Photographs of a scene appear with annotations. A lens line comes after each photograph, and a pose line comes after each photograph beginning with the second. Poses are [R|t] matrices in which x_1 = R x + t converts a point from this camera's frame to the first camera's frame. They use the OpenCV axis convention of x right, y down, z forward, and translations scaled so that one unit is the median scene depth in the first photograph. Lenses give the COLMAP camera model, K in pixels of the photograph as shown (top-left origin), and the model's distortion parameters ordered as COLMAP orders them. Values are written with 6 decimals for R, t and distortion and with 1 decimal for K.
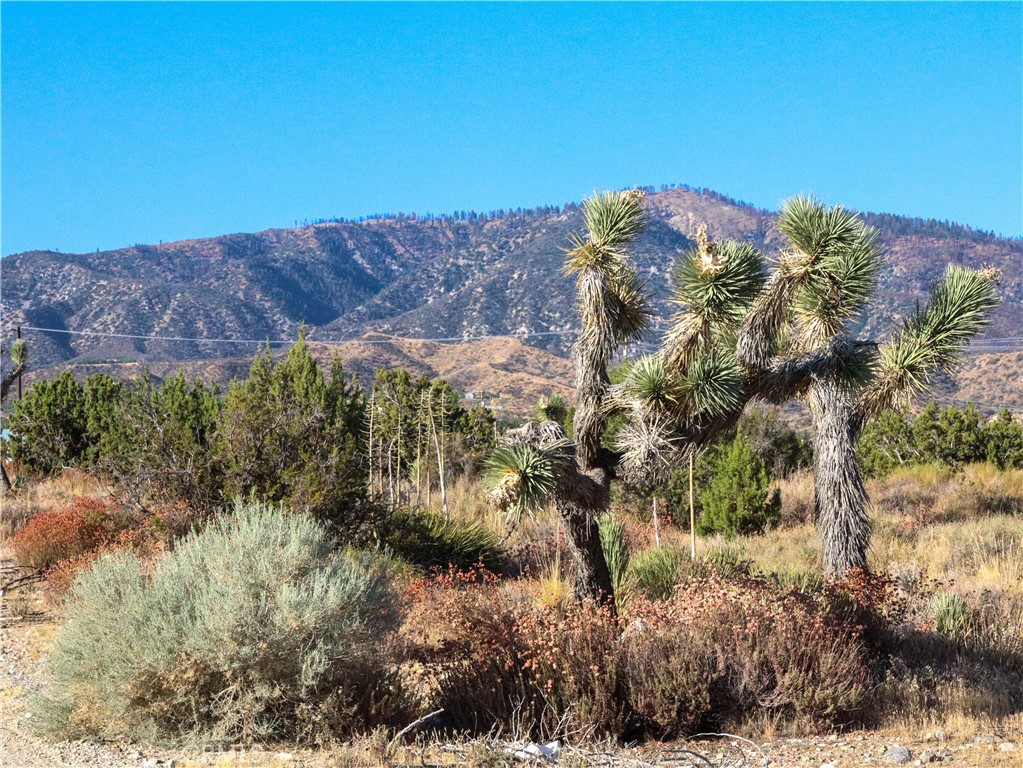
lens RADIAL K [[2333.0, 0, 514.5], [0, 2333.0, 380.7], [0, 0, 1]] dist [0.275752, 0.000000]
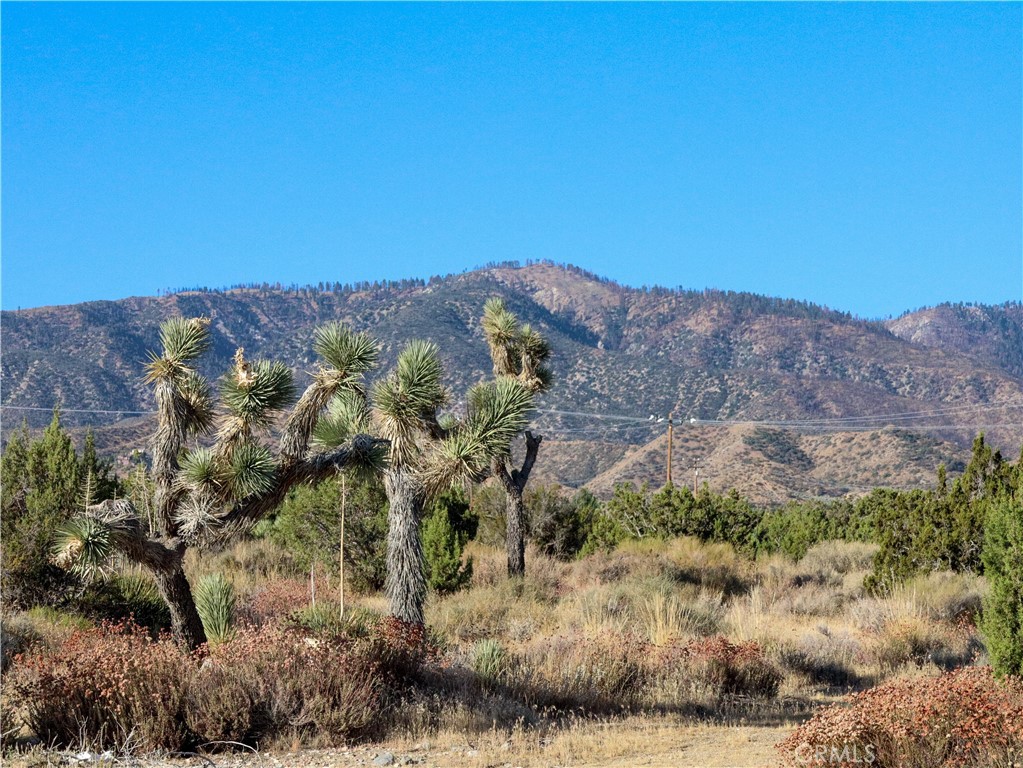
lens RADIAL K [[2333.0, 0, 509.1], [0, 2333.0, 383.5], [0, 0, 1]] dist [0.275752, 0.000000]
pose [[0.998340, 0.014301, 0.055799, 0.132897], [-0.012625, 0.999462, -0.030281, -0.008342], [-0.056202, 0.029526, 0.997983, -0.252027]]
